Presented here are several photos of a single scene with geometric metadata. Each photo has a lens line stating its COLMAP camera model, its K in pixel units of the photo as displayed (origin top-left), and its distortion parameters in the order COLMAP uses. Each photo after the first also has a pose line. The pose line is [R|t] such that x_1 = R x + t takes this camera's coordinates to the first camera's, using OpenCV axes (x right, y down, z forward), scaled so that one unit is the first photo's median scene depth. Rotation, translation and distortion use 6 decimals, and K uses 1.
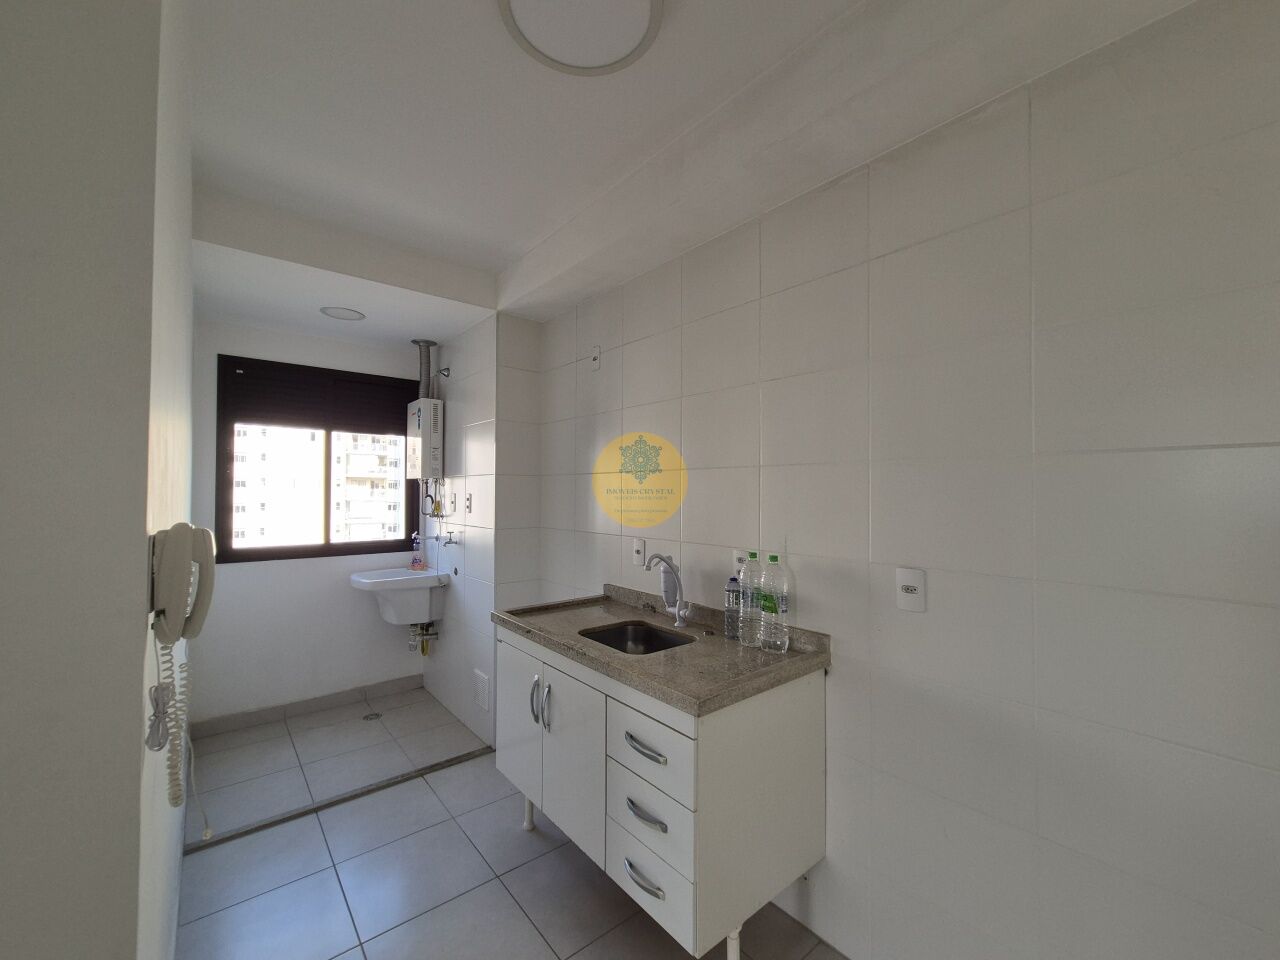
lens RADIAL K [[522.2, 0, 636.5], [0, 522.2, 482.4], [0, 0, 1]] dist [0.000500, 0.000714]
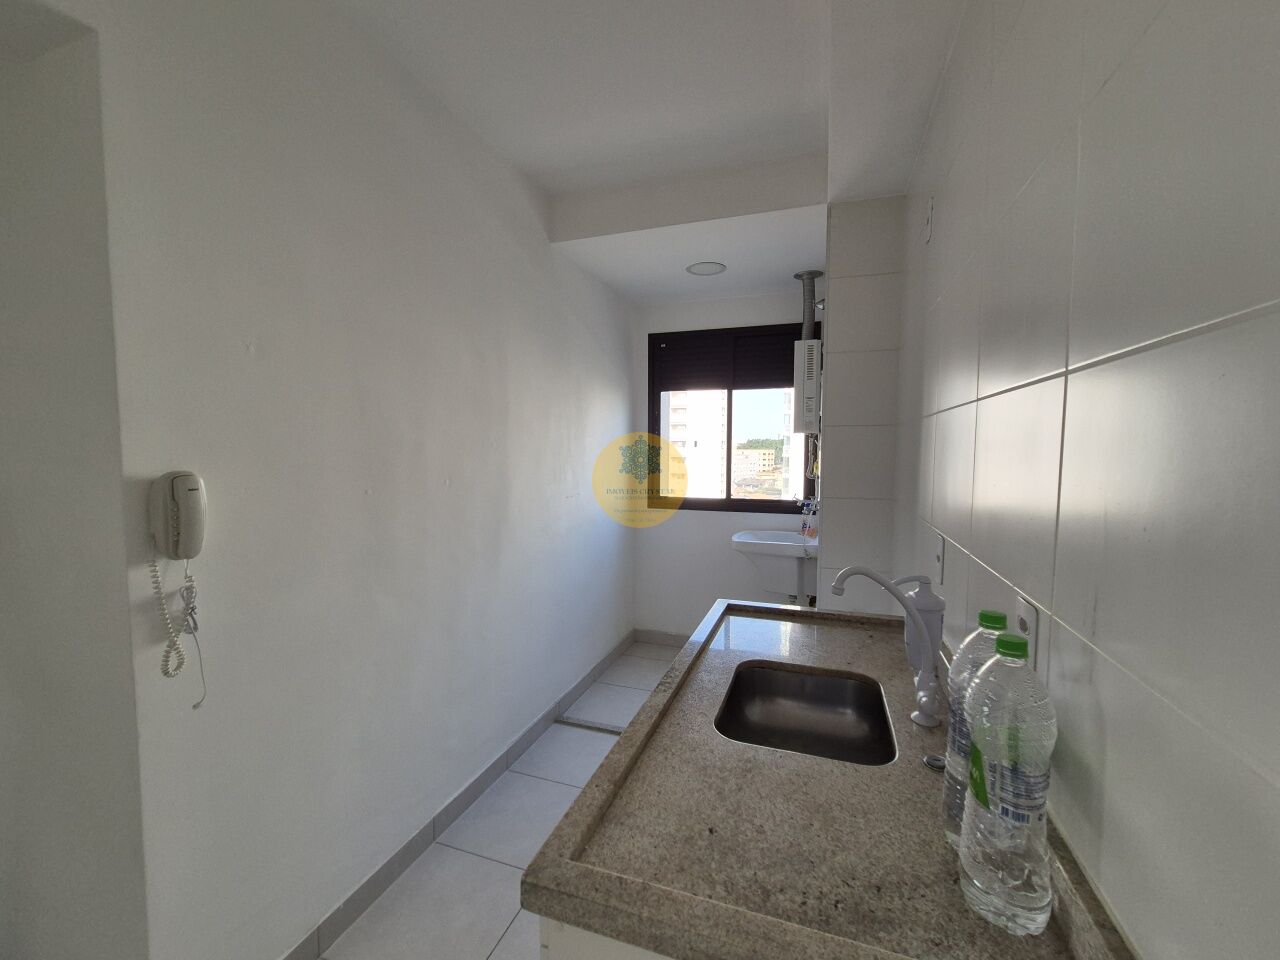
lens RADIAL K [[522.2, 0, 638.8], [0, 522.2, 482.7], [0, 0, 1]] dist [0.000500, 0.000714]
pose [[0.530625, 0.055638, -0.845778, 0.192789], [0.009956, 0.997365, 0.071856, 0.008526], [0.847548, -0.046549, 0.528673, 0.295439]]
